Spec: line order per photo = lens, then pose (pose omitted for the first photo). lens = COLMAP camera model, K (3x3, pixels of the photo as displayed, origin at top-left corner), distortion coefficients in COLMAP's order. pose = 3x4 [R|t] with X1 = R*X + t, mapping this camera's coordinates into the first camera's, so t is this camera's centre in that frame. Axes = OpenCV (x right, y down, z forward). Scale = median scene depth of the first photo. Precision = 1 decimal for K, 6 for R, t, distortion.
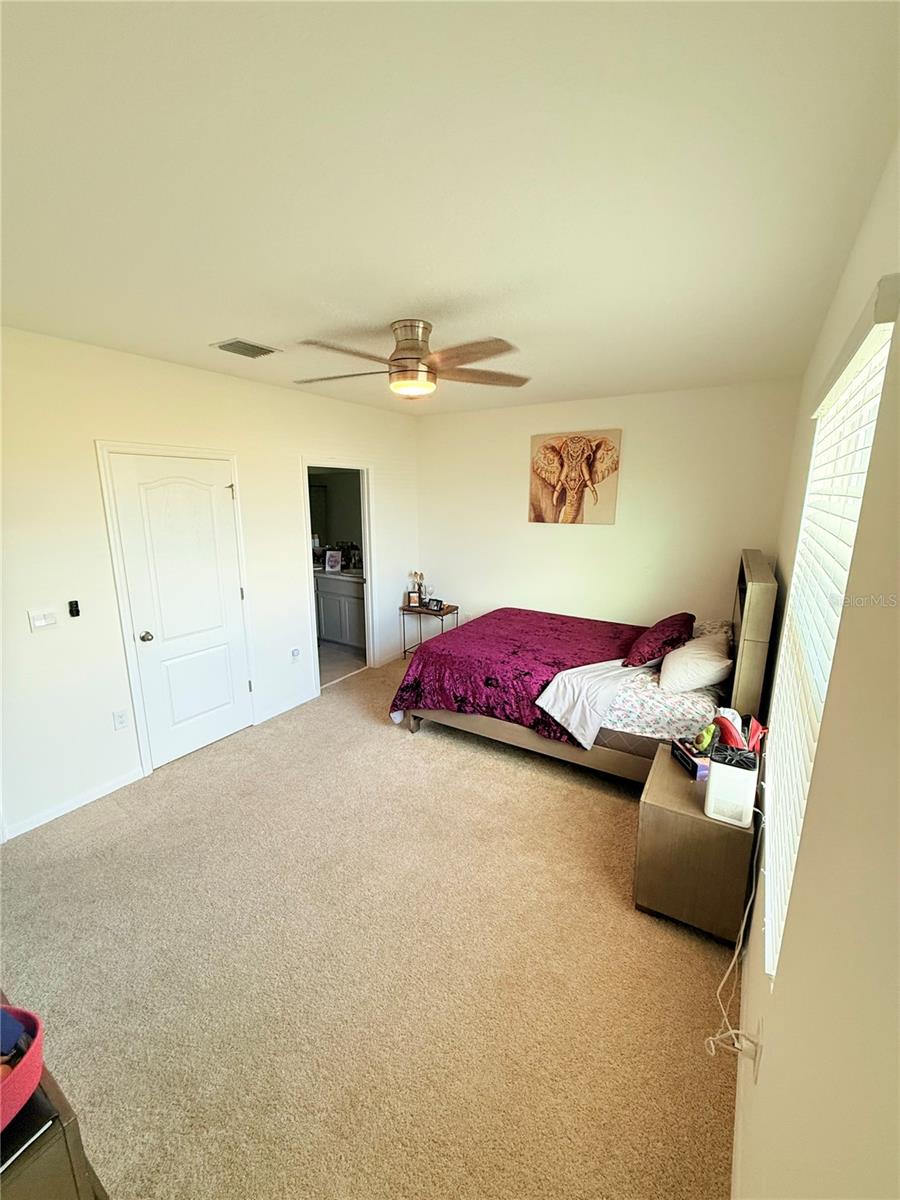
lens RADIAL K [[478.5, 0, 455.0], [0, 478.5, 597.9], [0, 0, 1]] dist [0.001602, -0.000444]
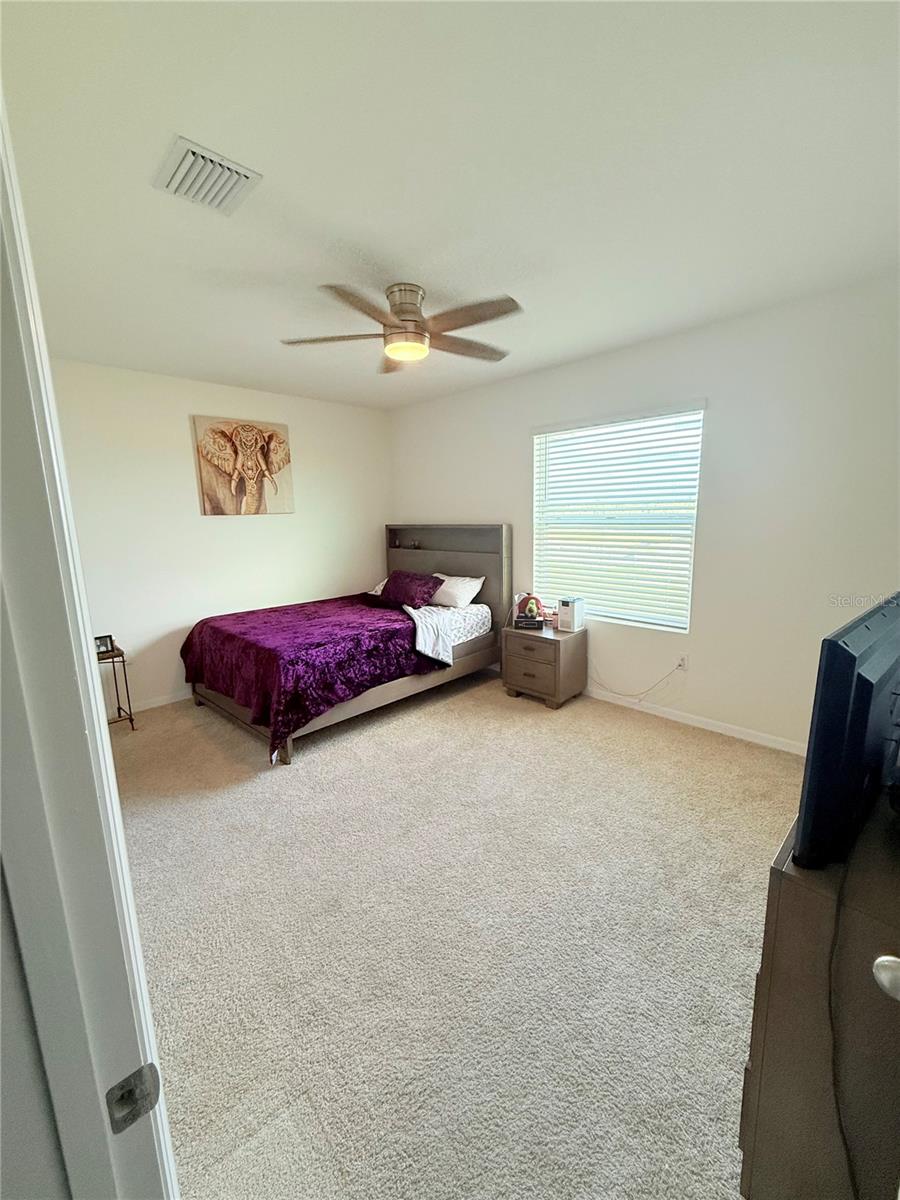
lens RADIAL K [[478.5, 0, 453.6], [0, 478.5, 598.6], [0, 0, 1]] dist [0.001602, -0.000444]
pose [[0.232600, -0.178483, 0.956055, -0.639251], [0.238013, 0.963572, 0.121979, -0.013991], [-0.942999, 0.199181, 0.266608, 0.409096]]
